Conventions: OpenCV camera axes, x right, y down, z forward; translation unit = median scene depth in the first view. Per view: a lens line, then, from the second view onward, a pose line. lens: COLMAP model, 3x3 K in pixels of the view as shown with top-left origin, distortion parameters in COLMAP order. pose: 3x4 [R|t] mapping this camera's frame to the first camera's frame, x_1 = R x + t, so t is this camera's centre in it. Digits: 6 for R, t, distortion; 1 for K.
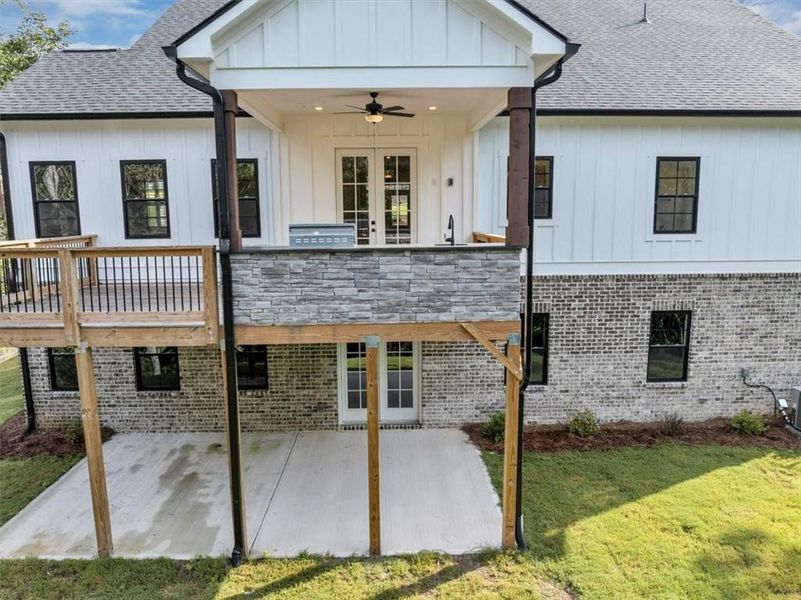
lens RADIAL K [[565.9, 0, 399.7], [0, 565.9, 297.2], [0, 0, 1]] dist [-0.038981, 0.000199]
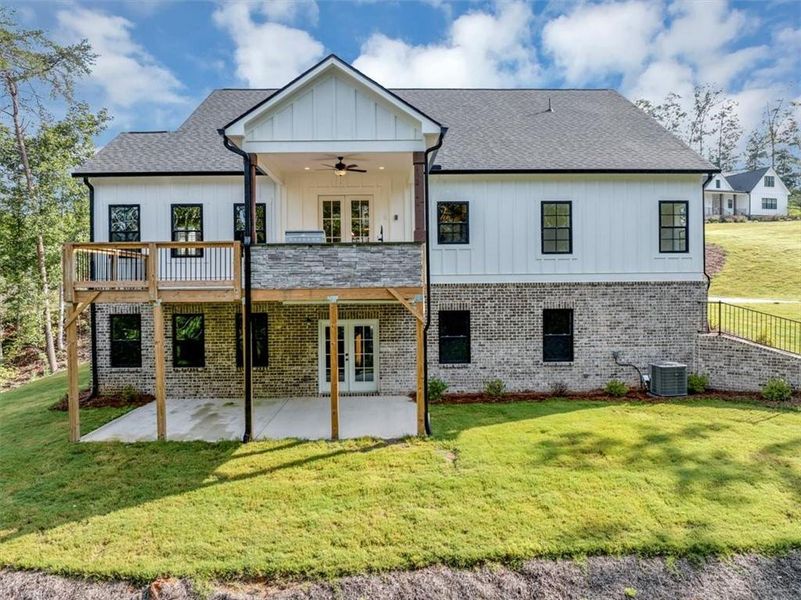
lens RADIAL K [[565.9, 0, 399.7], [0, 565.9, 297.2], [0, 0, 1]] dist [-0.038981, 0.000199]
pose [[0.999996, -0.002219, 0.001779, 0.093766], [0.002433, 0.991325, -0.131408, 0.191374], [-0.001472, 0.131412, 0.991327, -0.424792]]
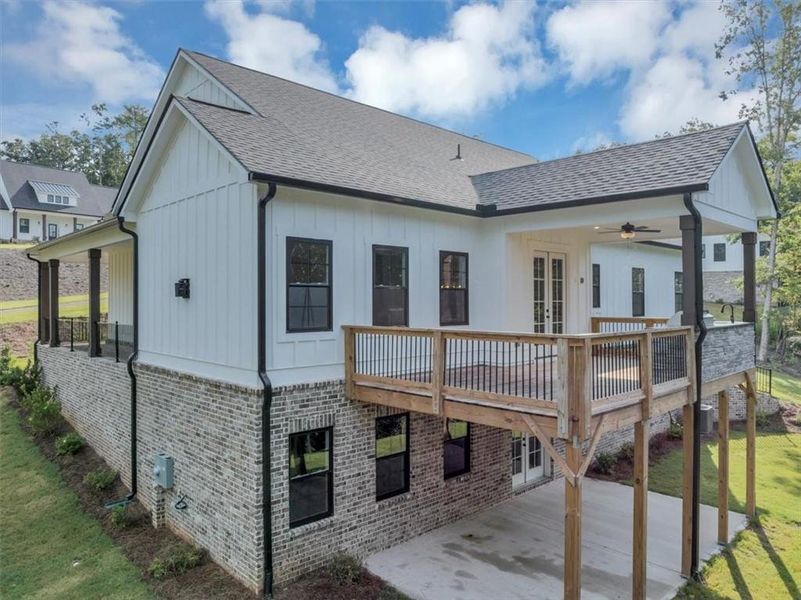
lens RADIAL K [[565.9, 0, 399.7], [0, 565.9, 297.2], [0, 0, 1]] dist [-0.038981, 0.000199]
pose [[0.745265, 0.010464, 0.666686, -1.094444], [0.096159, 0.987738, -0.122995, -0.039907], [-0.659798, 0.155772, 0.735121, 0.299493]]
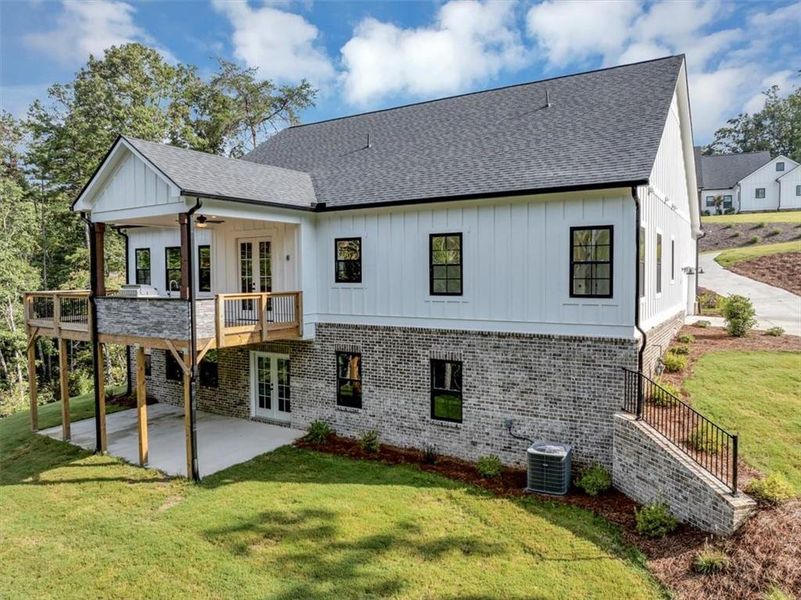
lens RADIAL K [[565.9, 0, 399.7], [0, 565.9, 297.2], [0, 0, 1]] dist [-0.038981, 0.000199]
pose [[0.833194, 0.026567, -0.552342, 1.138730], [-0.082882, 0.993562, -0.077236, -0.008182], [0.546734, 0.110132, 0.830032, -0.071134]]
